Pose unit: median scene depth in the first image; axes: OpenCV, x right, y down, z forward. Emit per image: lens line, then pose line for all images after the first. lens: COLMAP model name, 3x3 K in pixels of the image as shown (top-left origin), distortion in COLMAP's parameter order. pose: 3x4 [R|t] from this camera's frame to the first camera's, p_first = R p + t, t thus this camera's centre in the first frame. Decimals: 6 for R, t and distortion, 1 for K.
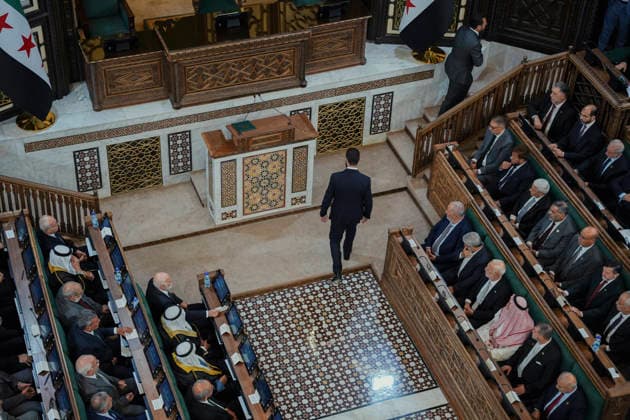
lens RADIAL K [[1169.5, 0, 317.2], [0, 1169.5, 220.2], [0, 0, 1]] dist [0.223116, 0.400091]
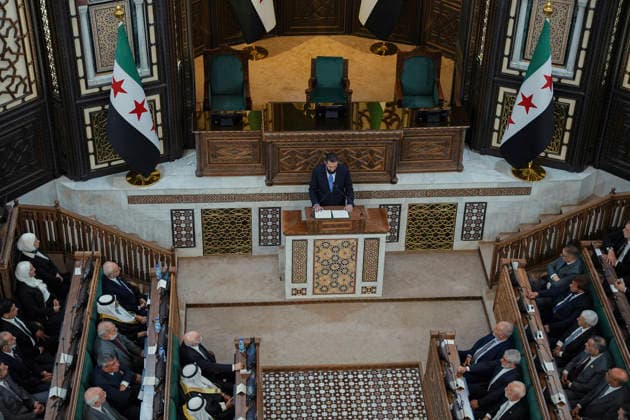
lens RADIAL K [[1169.5, 0, 317.2], [0, 1169.5, 220.2], [0, 0, 1]] dist [0.223116, 0.400091]
pose [[0.956711, 0.159317, -0.243562, 0.185254], [-0.178445, 0.982212, -0.058456, -0.008933], [0.229916, 0.099388, 0.968122, -0.019458]]
